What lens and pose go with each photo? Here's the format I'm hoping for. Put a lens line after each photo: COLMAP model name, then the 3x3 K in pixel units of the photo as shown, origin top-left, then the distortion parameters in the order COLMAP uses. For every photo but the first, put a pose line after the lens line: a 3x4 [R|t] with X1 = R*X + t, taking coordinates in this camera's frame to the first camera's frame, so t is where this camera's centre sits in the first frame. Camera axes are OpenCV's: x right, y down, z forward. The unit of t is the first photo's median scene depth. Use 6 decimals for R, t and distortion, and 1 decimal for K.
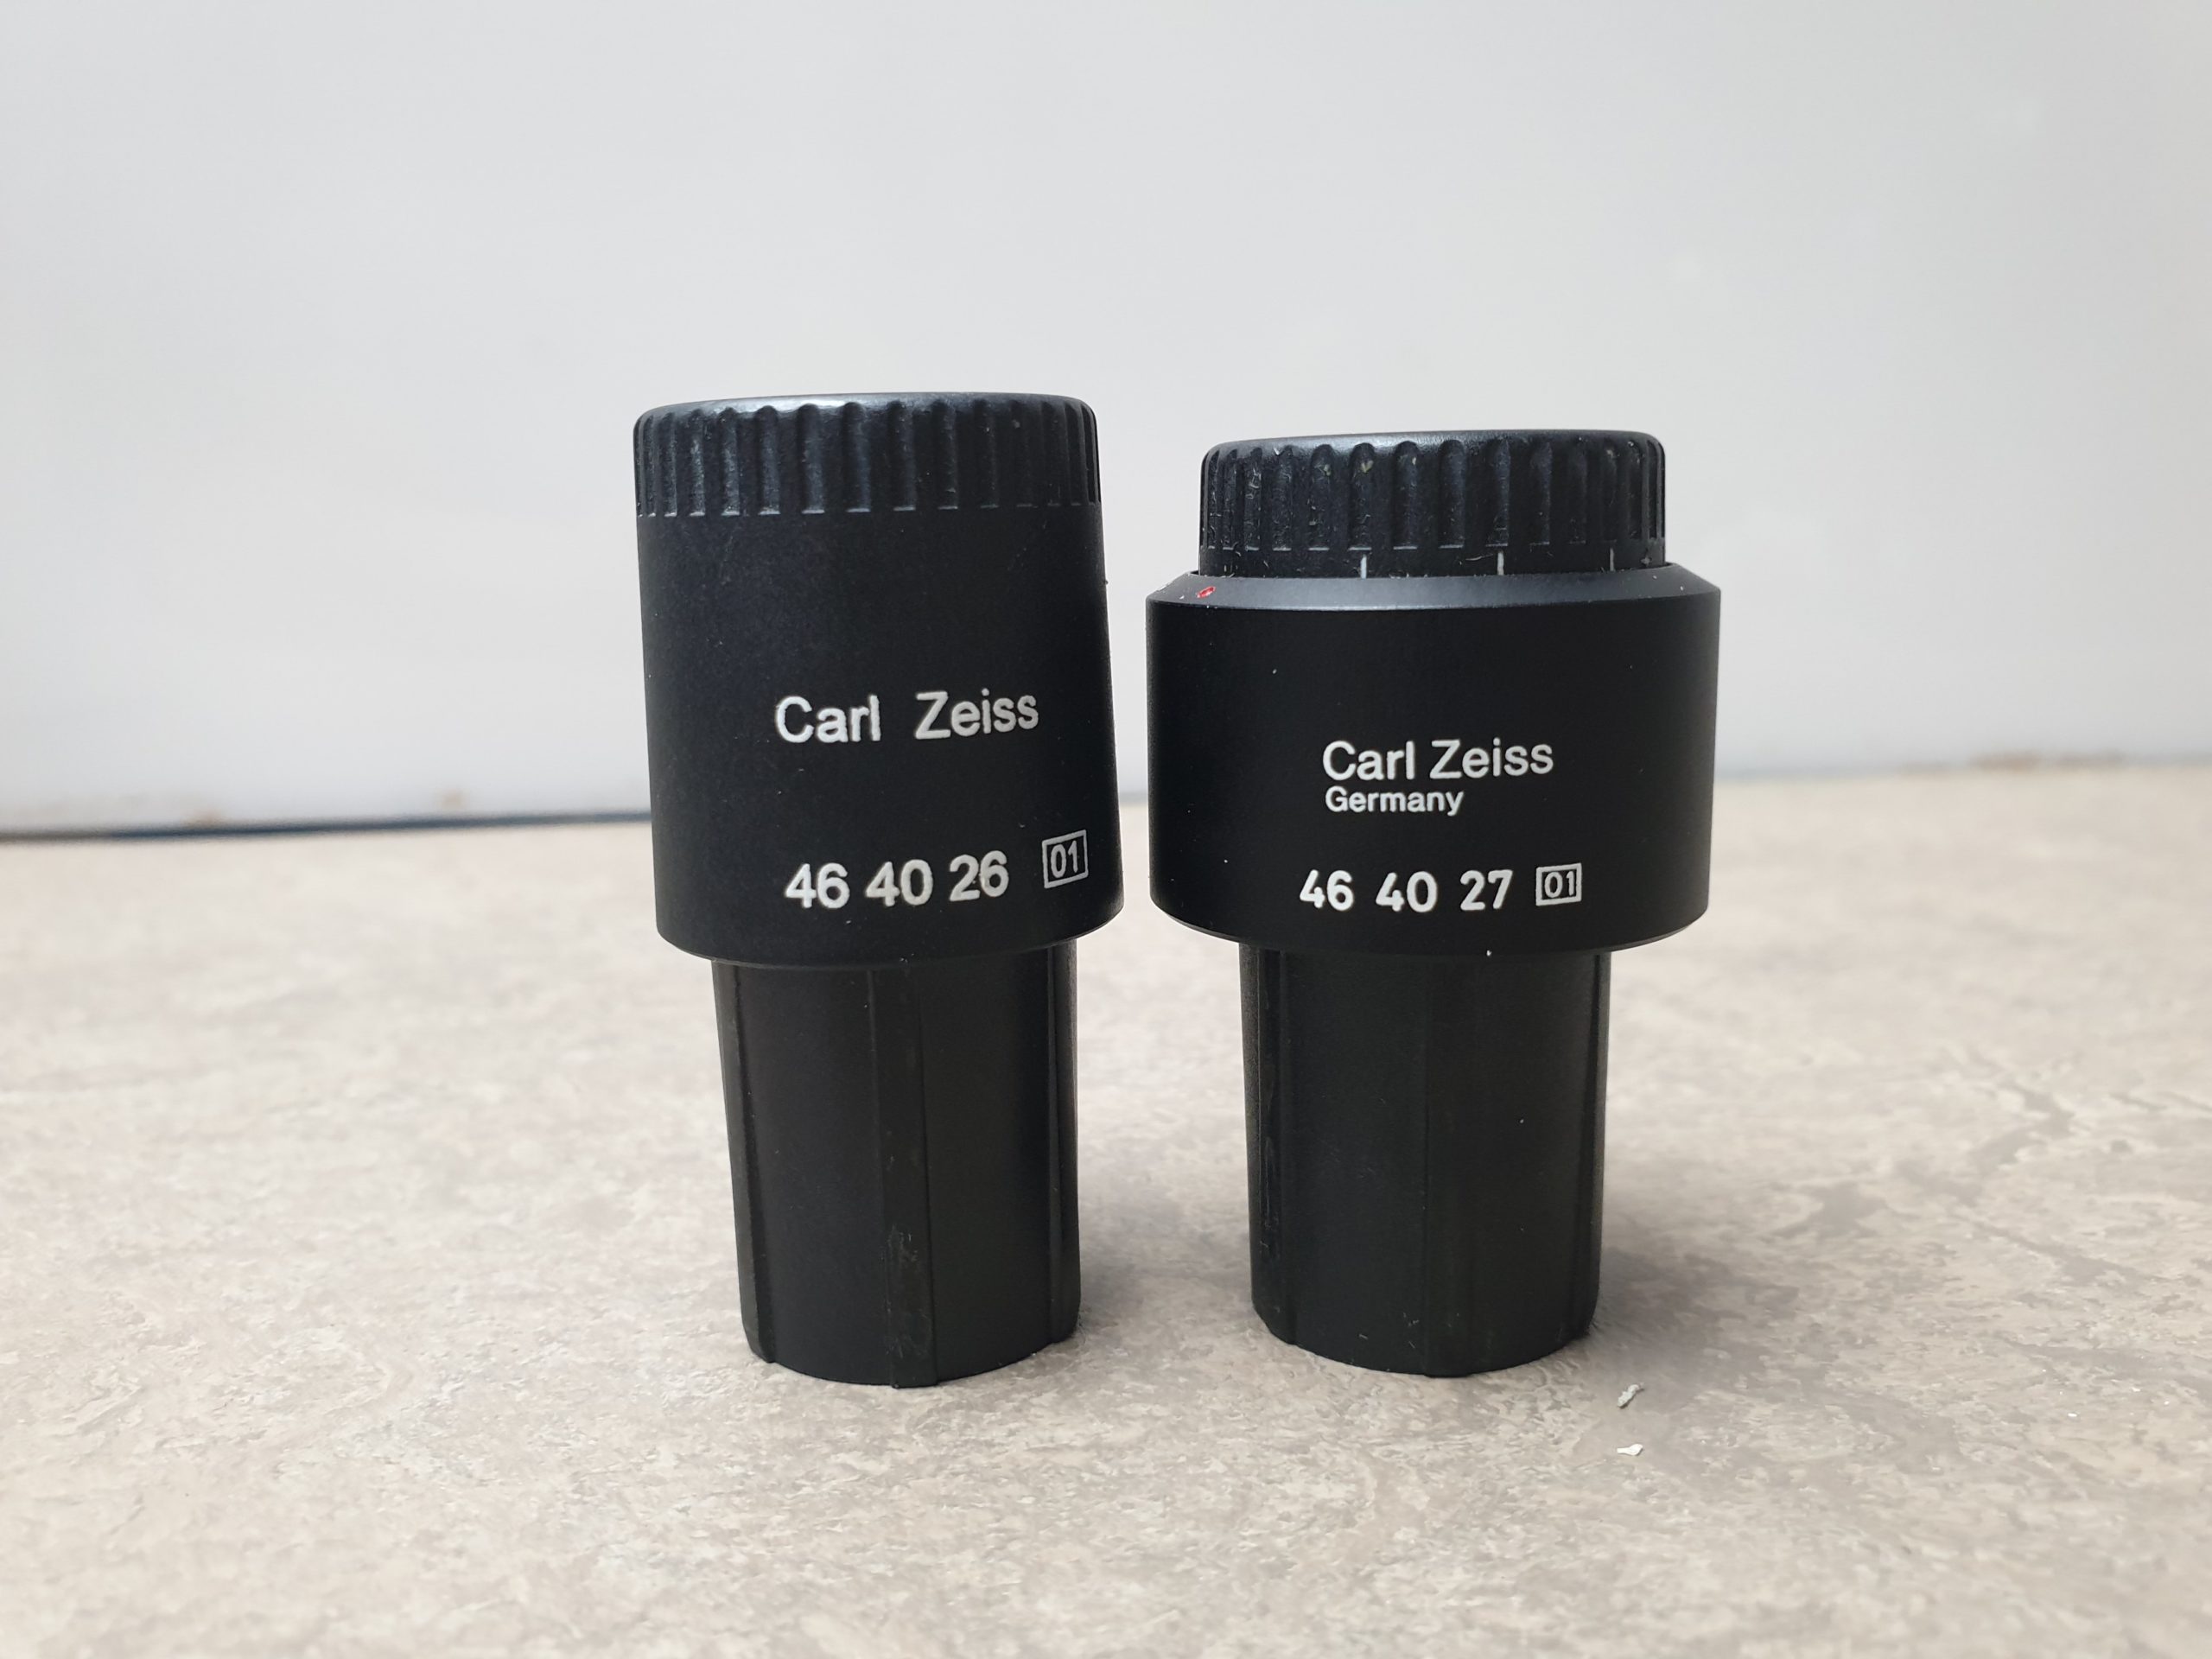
lens RADIAL K [[1708.1, 0, 1120.4], [0, 1708.1, 828.7], [0, 0, 1]] dist [-0.021783, 0.003051]
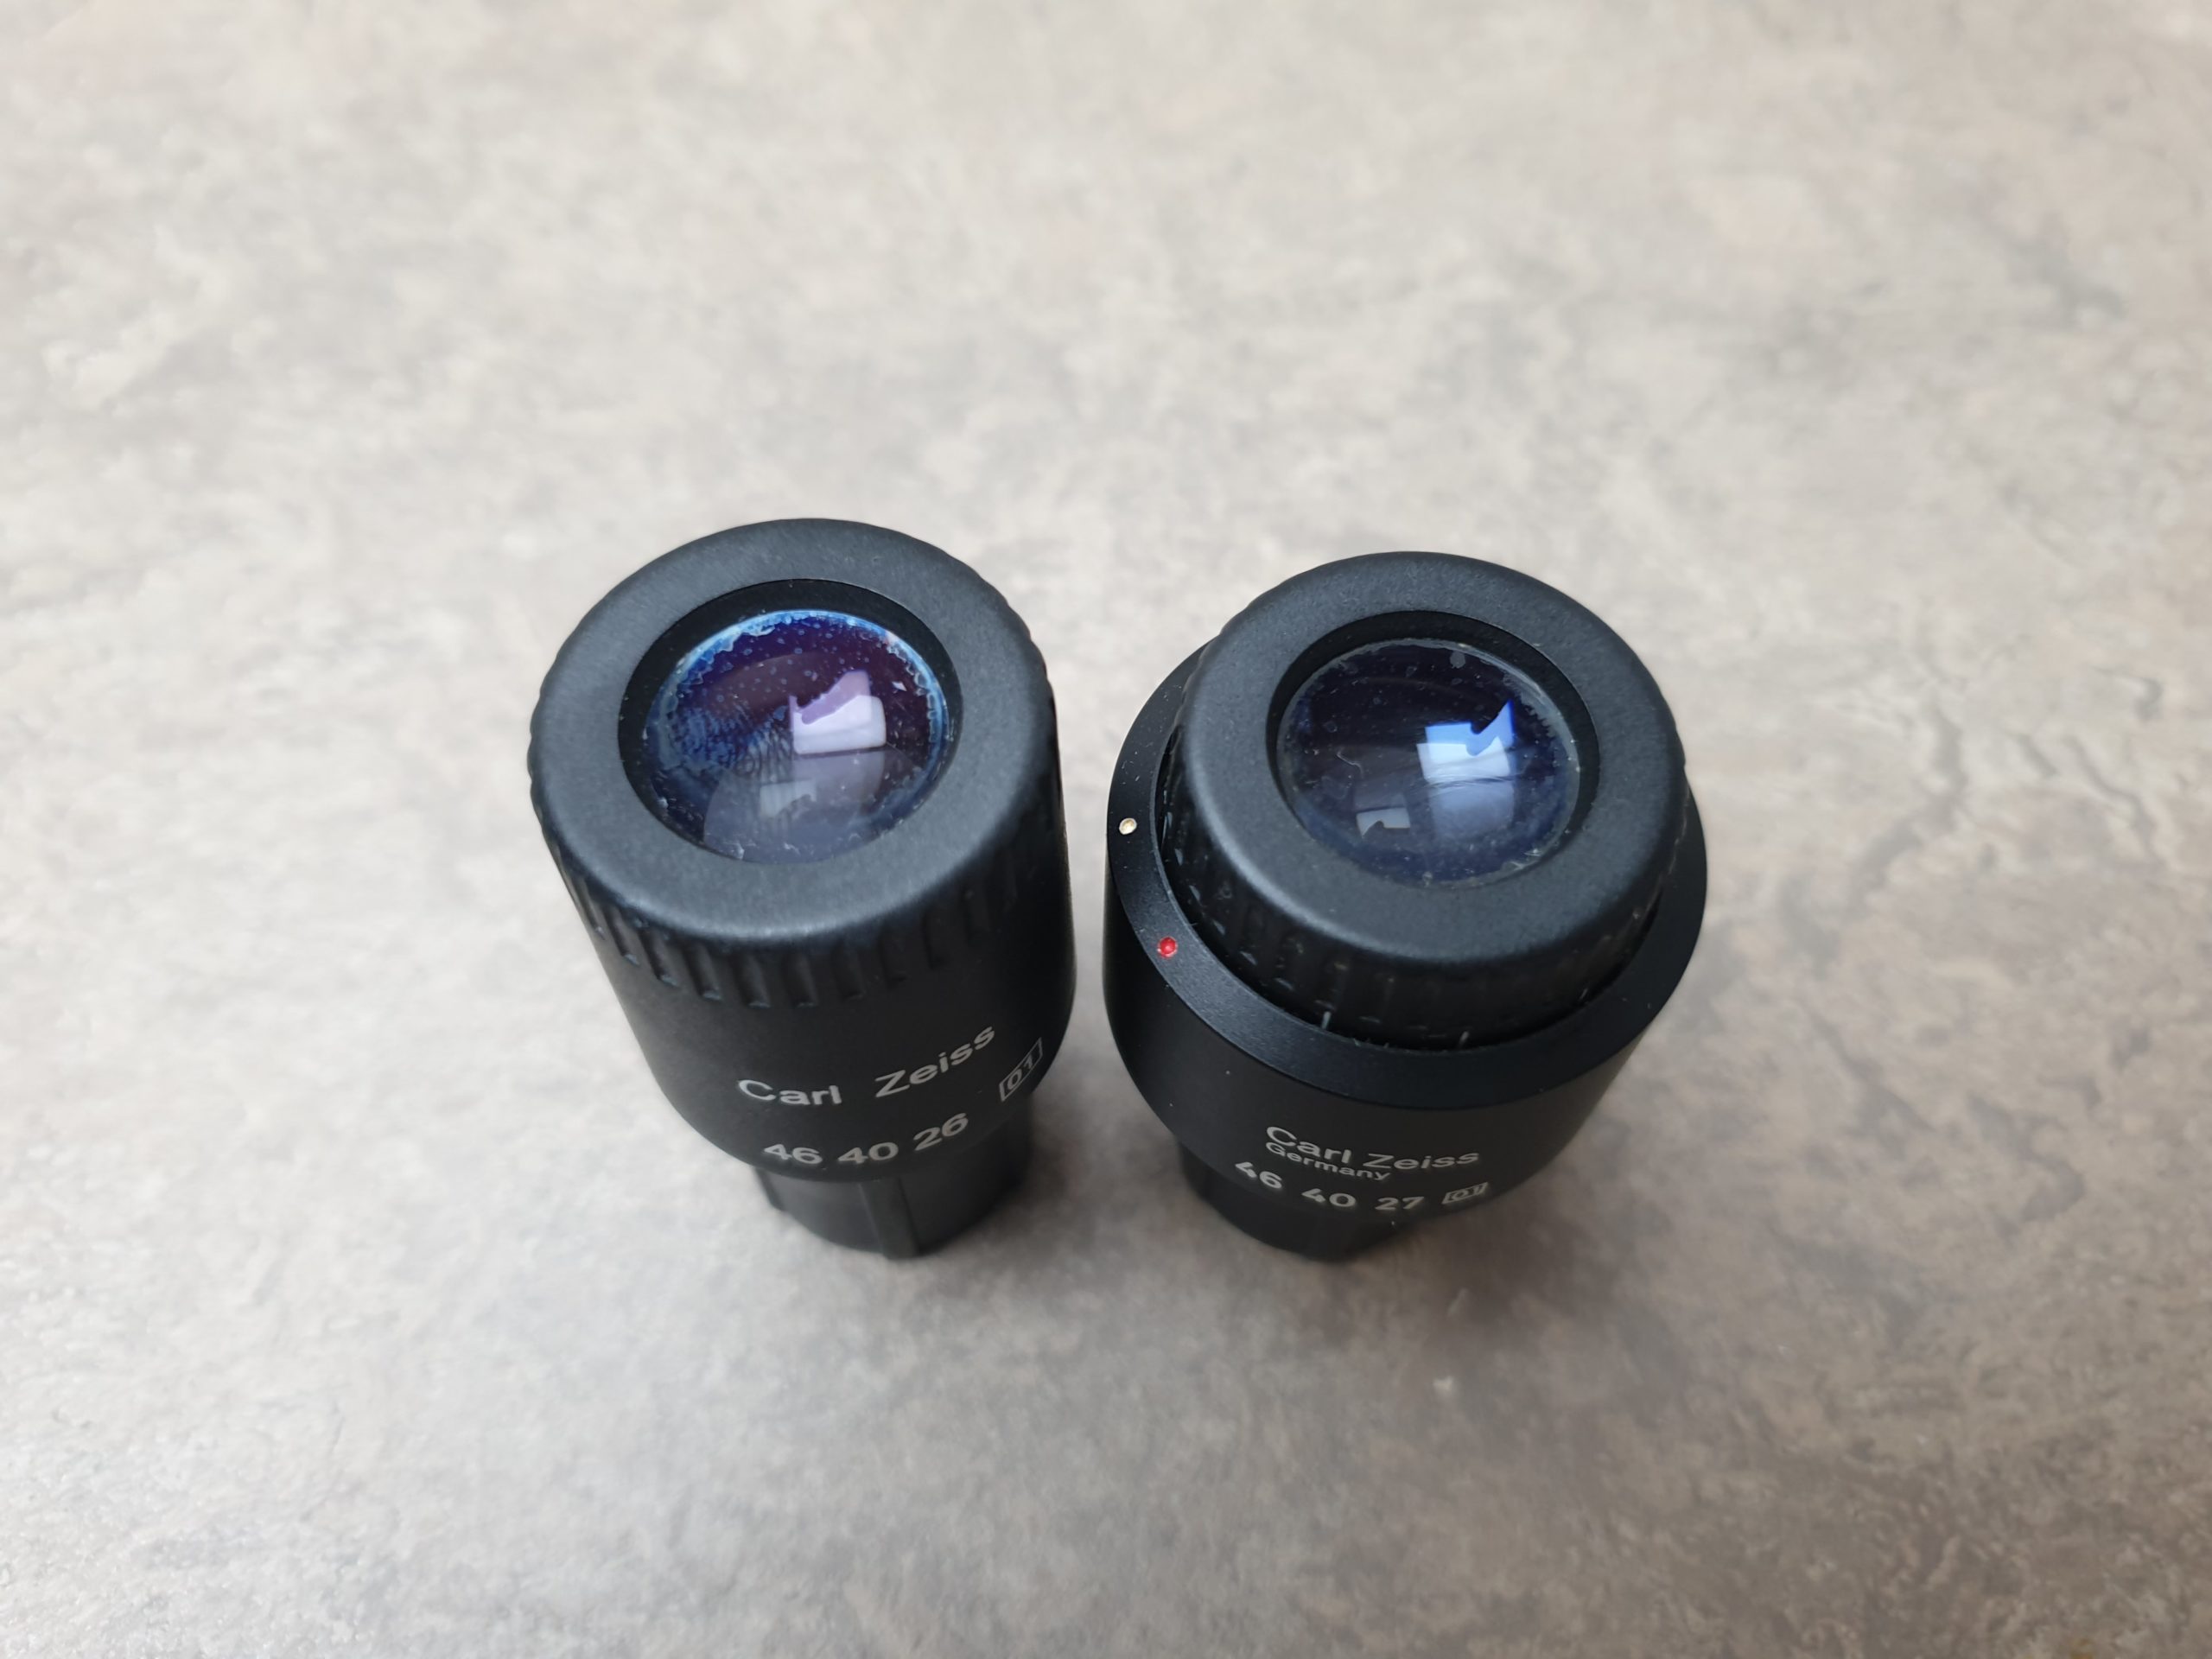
lens RADIAL K [[1748.6, 0, 1106.0], [0, 1748.6, 829.5], [0, 0, 1]] dist [-0.086482, 0.081861]
pose [[0.999388, 0.021473, 0.027621, -0.012997], [-0.034801, 0.690994, 0.722022, -0.897844], [-0.003582, -0.722541, 0.691319, 0.374047]]
